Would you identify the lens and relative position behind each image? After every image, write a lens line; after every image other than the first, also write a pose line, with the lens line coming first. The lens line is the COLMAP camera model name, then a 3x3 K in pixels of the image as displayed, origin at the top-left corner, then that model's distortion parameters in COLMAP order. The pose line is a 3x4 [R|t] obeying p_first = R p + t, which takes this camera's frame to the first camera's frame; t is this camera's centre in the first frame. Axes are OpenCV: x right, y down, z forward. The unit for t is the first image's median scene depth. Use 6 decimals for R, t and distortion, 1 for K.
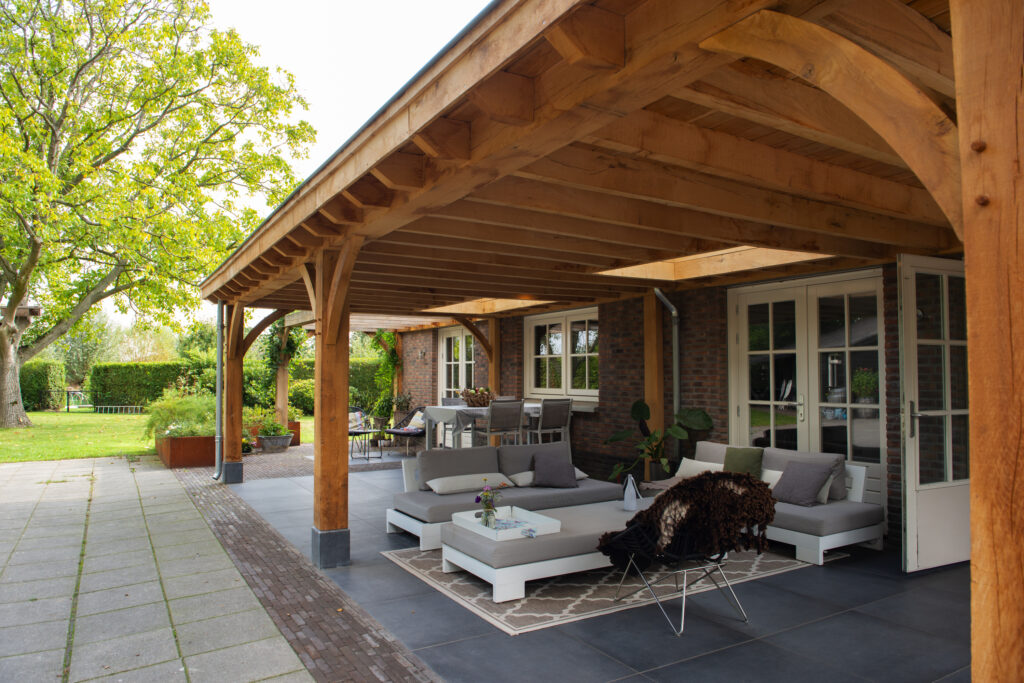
lens RADIAL K [[697.3, 0, 512.7], [0, 697.3, 344.7], [0, 0, 1]] dist [-0.044838, -0.006339]
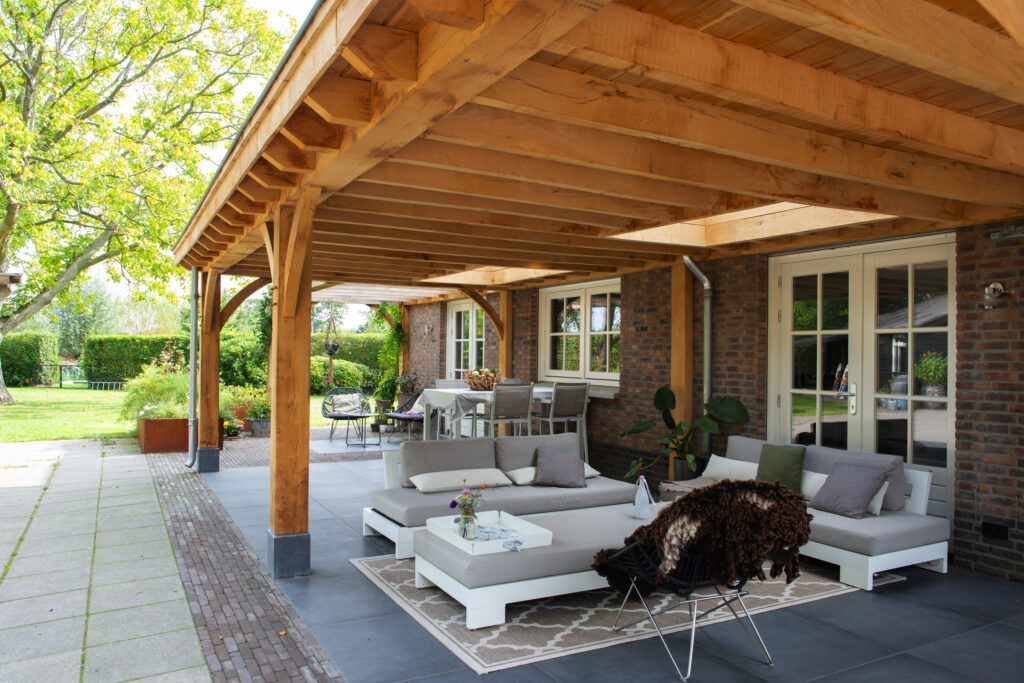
lens RADIAL K [[754.5, 0, 514.4], [0, 754.5, 344.9], [0, 0, 1]] dist [-0.039440, -0.002884]
pose [[0.999085, 0.012859, -0.040795, 0.031869], [-0.011547, 0.999414, 0.032225, 0.000499], [0.041186, -0.031725, 0.998648, 0.057160]]
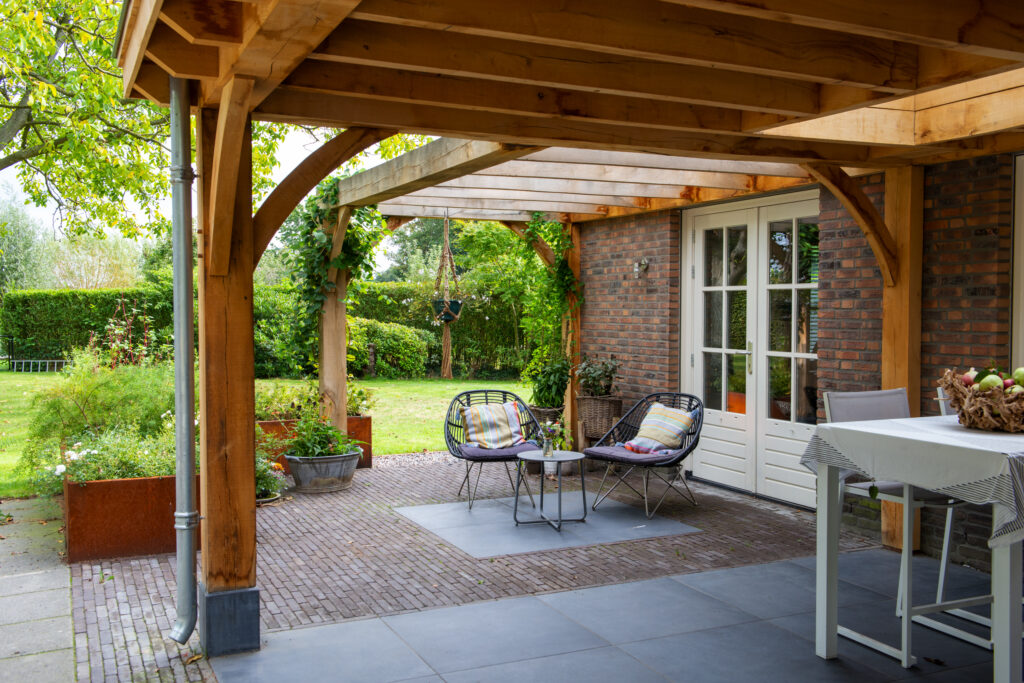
lens RADIAL K [[986.5, 0, 514.7], [0, 986.5, 341.6], [0, 0, 1]] dist [0.025675, 0.008230]
pose [[0.994697, 0.003831, -0.102777, -0.240938], [0.004250, 0.996921, 0.078295, 0.017078], [0.102761, -0.078316, 0.991618, 0.604135]]
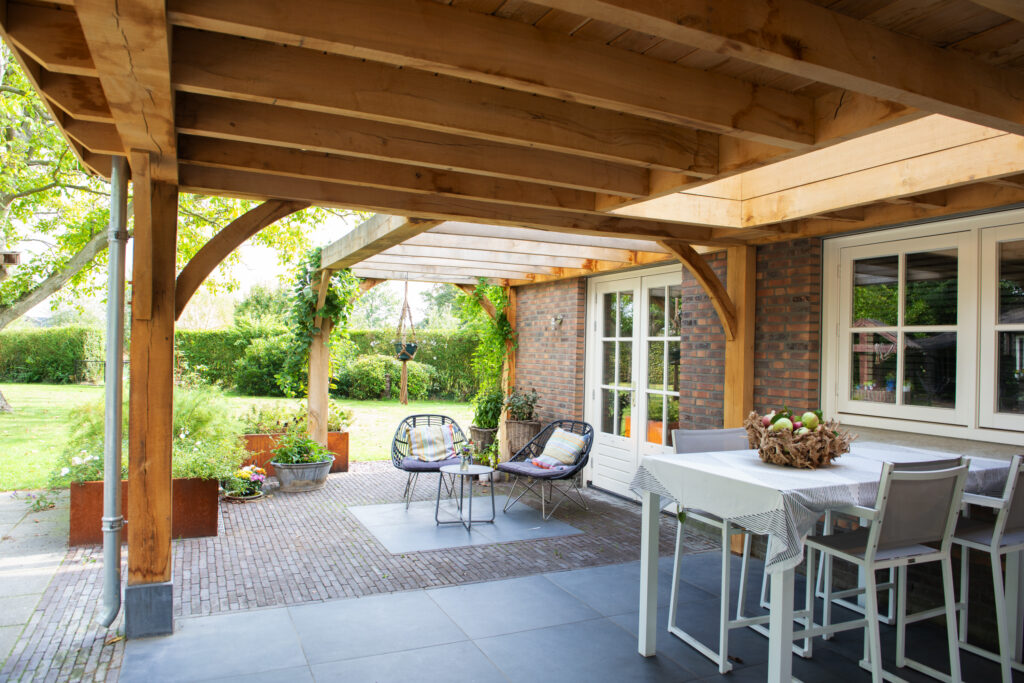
lens RADIAL K [[707.5, 0, 515.6], [0, 707.5, 343.7], [0, 0, 1]] dist [-0.046280, -0.005246]
pose [[0.994716, 0.021060, -0.100480, -0.174019], [-0.017542, 0.999206, 0.035770, 0.017884], [0.101153, -0.033819, 0.994296, 0.691019]]
